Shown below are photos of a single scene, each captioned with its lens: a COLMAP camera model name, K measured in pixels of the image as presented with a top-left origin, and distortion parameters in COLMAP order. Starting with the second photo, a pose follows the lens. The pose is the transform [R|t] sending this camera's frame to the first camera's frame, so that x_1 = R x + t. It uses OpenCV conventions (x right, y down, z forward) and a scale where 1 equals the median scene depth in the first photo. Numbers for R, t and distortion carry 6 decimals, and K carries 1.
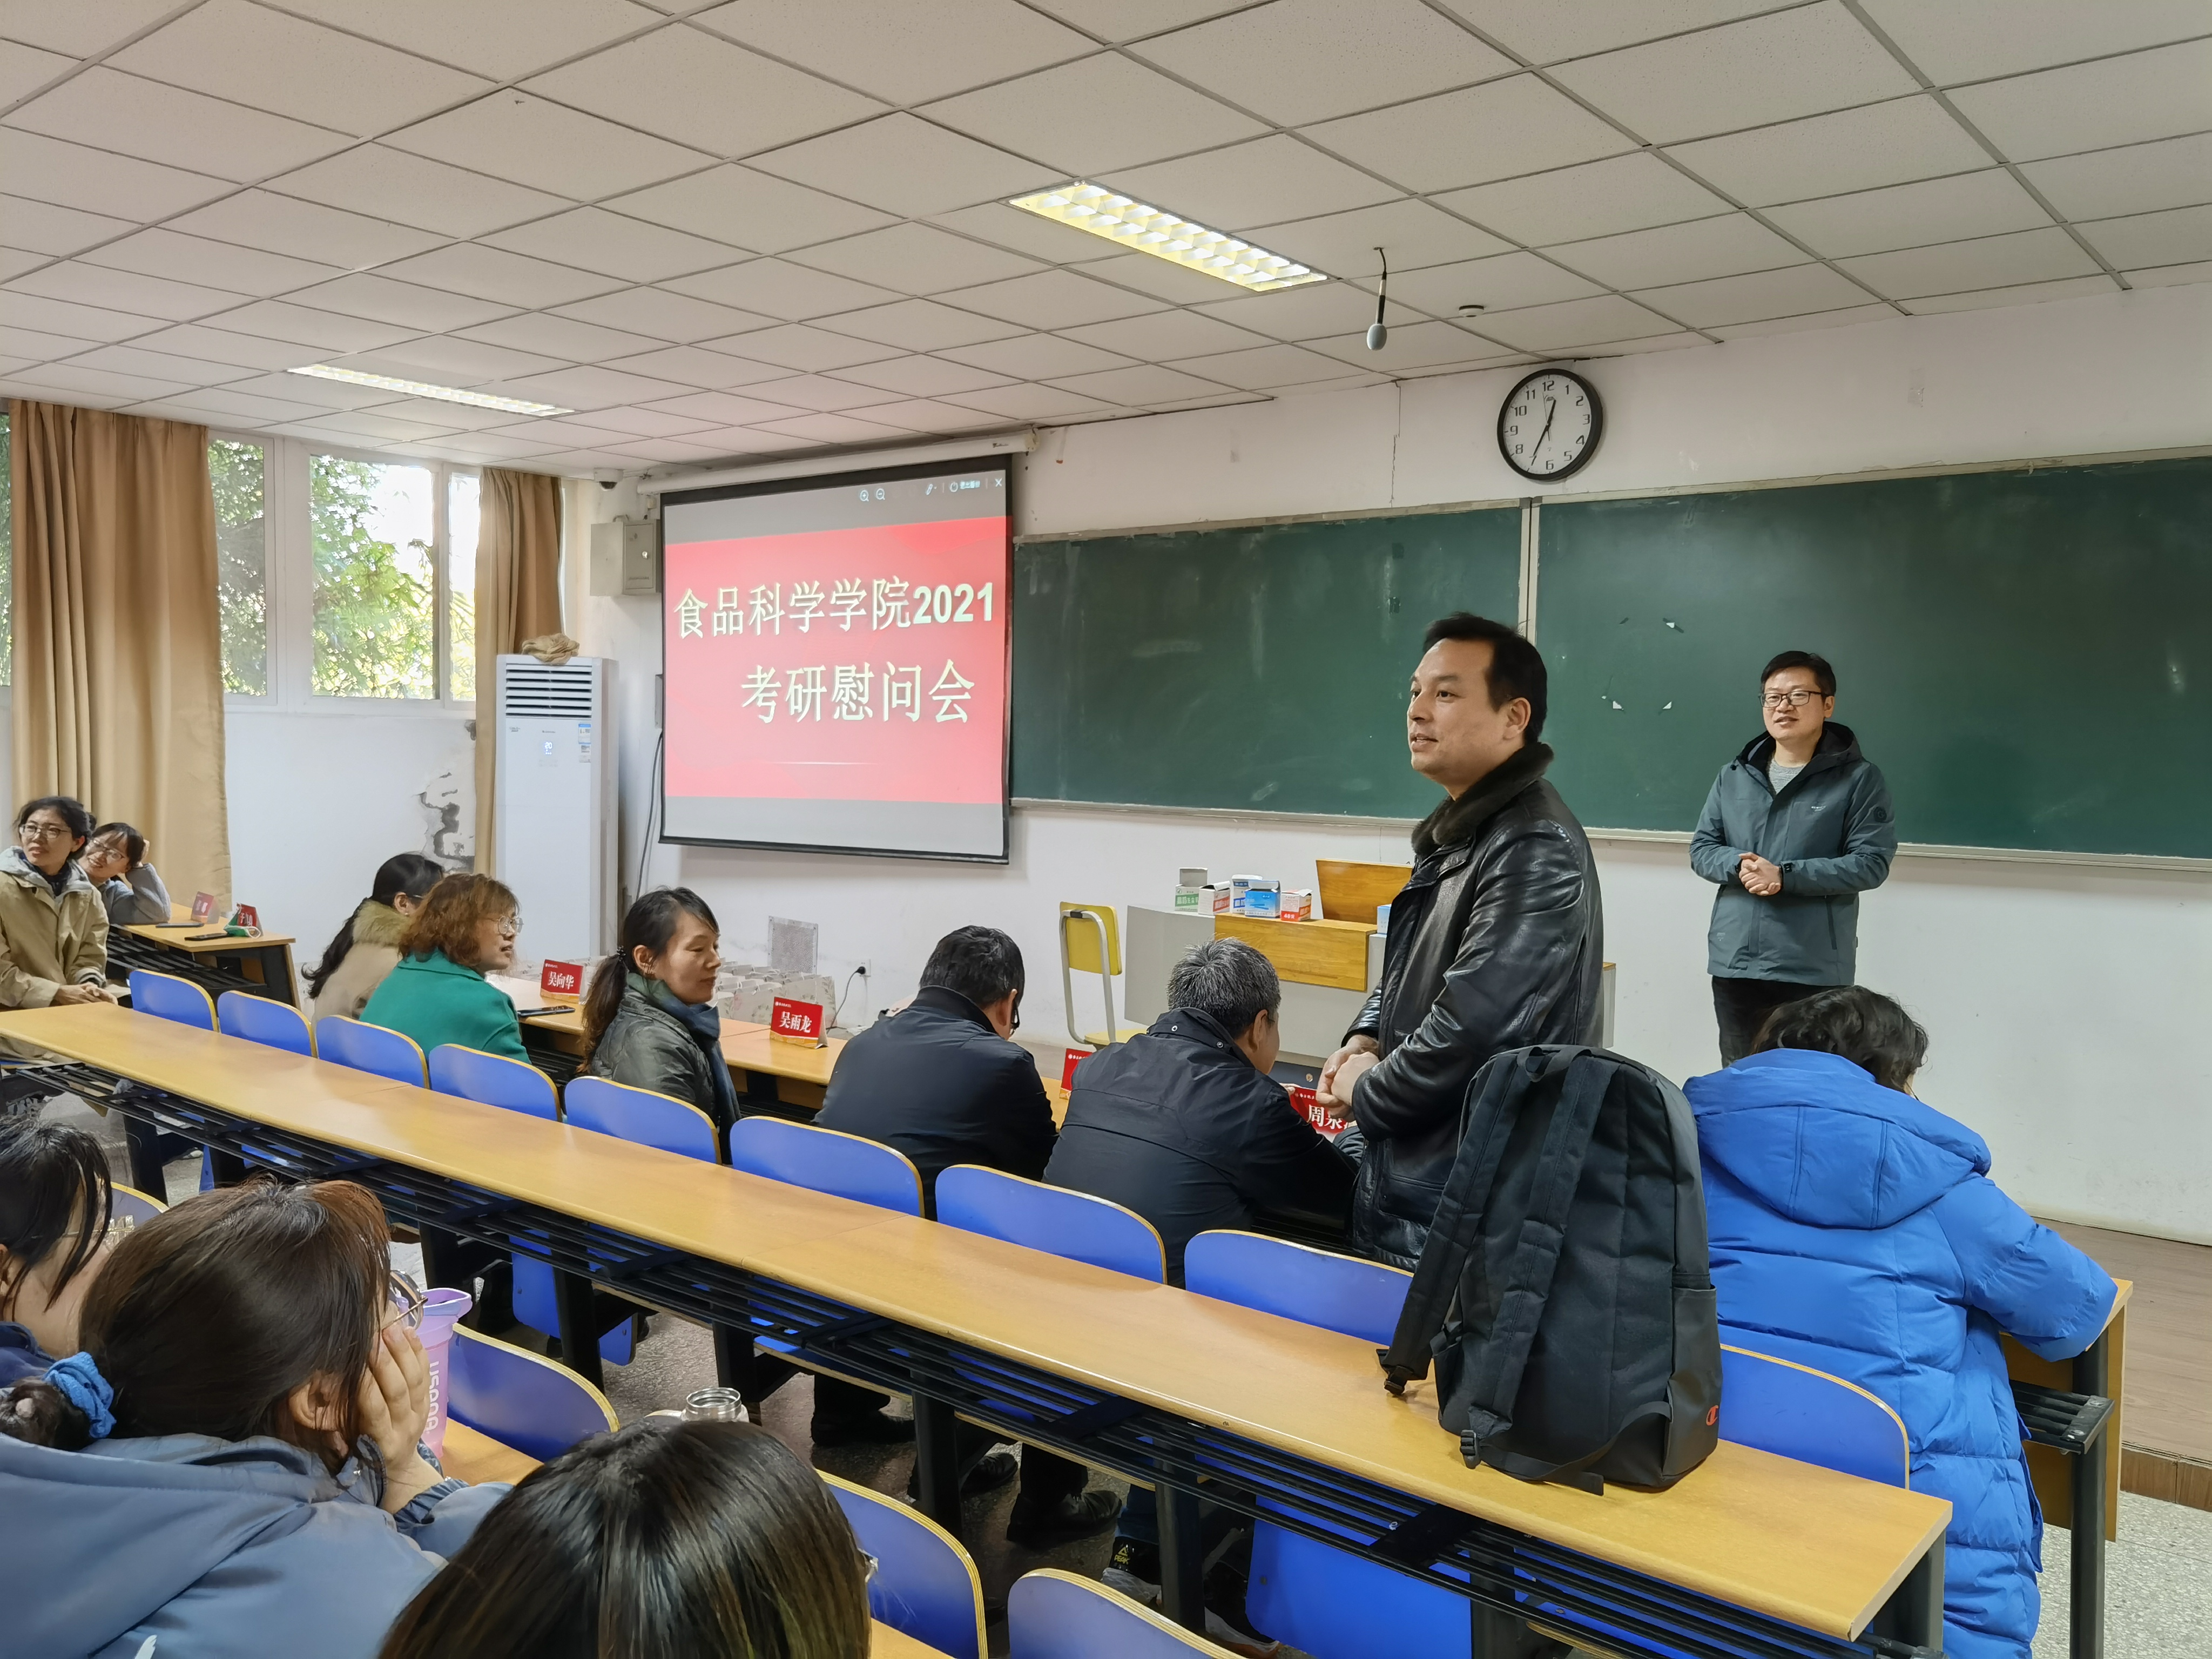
lens RADIAL K [[1741.9, 0, 1133.6], [0, 1741.9, 864.7], [0, 0, 1]] dist [0.003543, 0.006329]
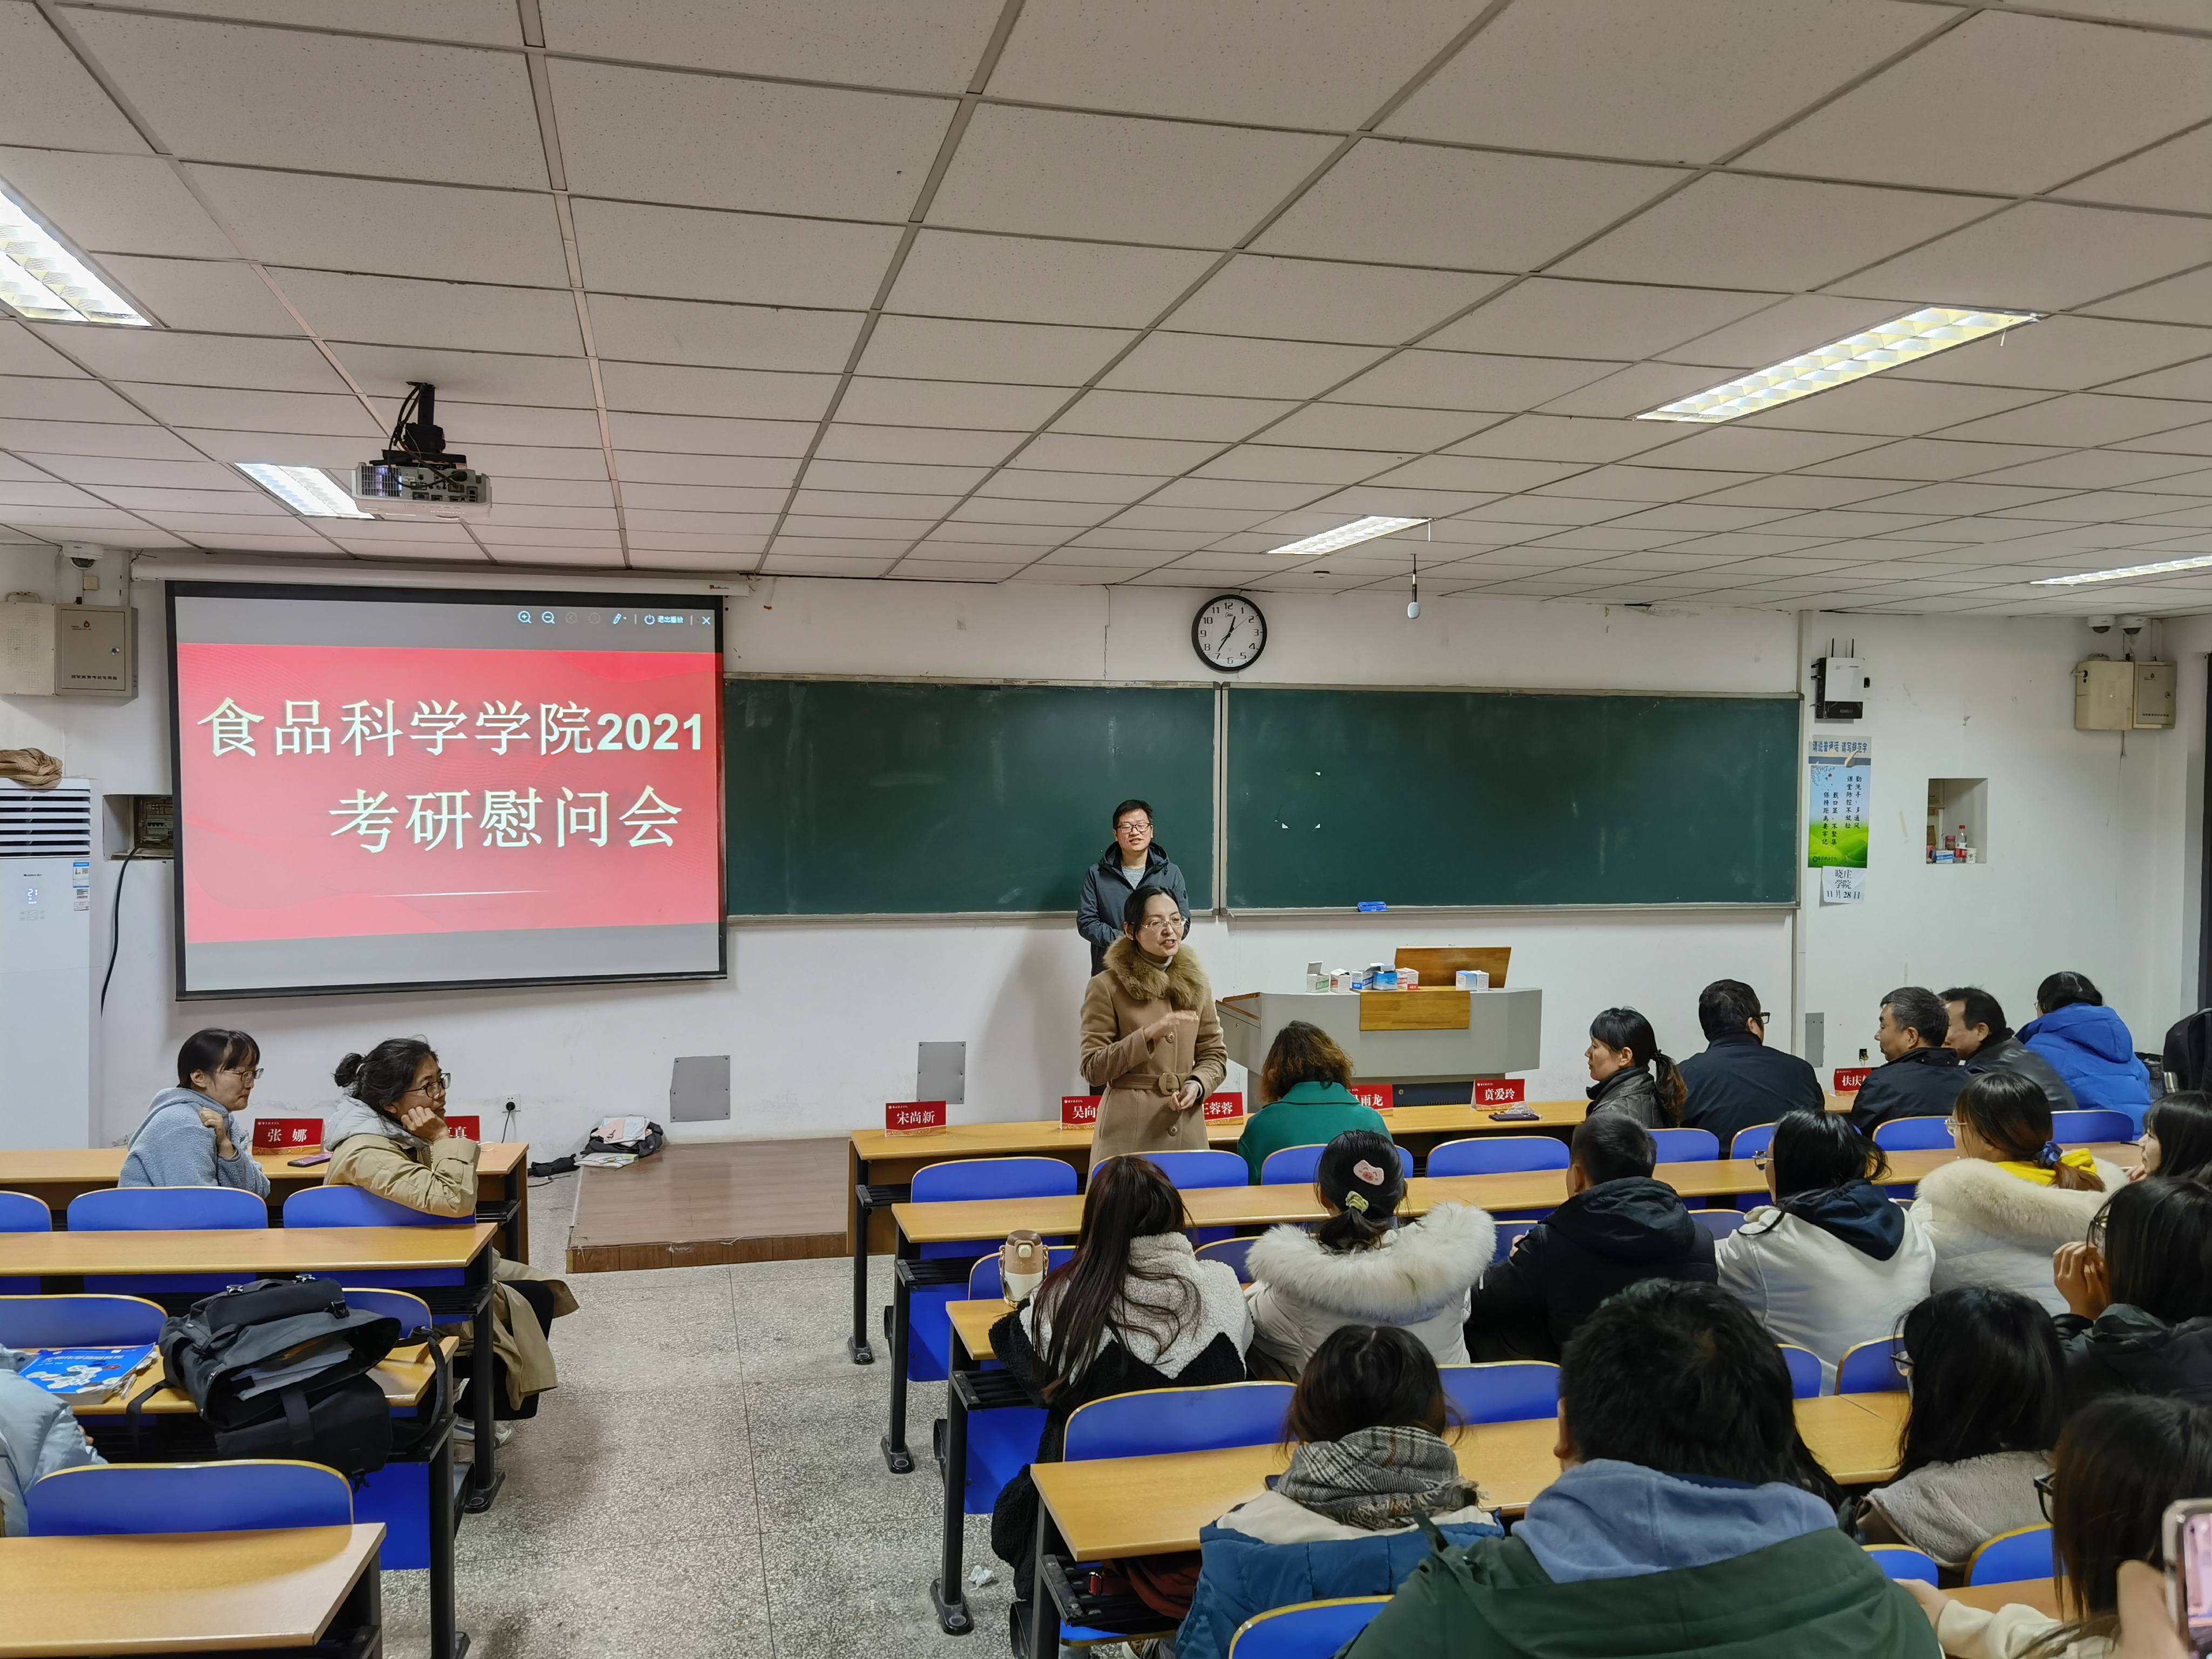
lens RADIAL K [[1722.5, 0, 1080.6], [0, 1722.5, 851.0], [0, 0, 1]] dist [-0.020492, 0.110722]
pose [[0.611113, -0.048600, 0.790050, -0.753166], [0.066125, 0.997759, 0.010229, -0.072897], [-0.788777, 0.045991, 0.612957, 0.176852]]
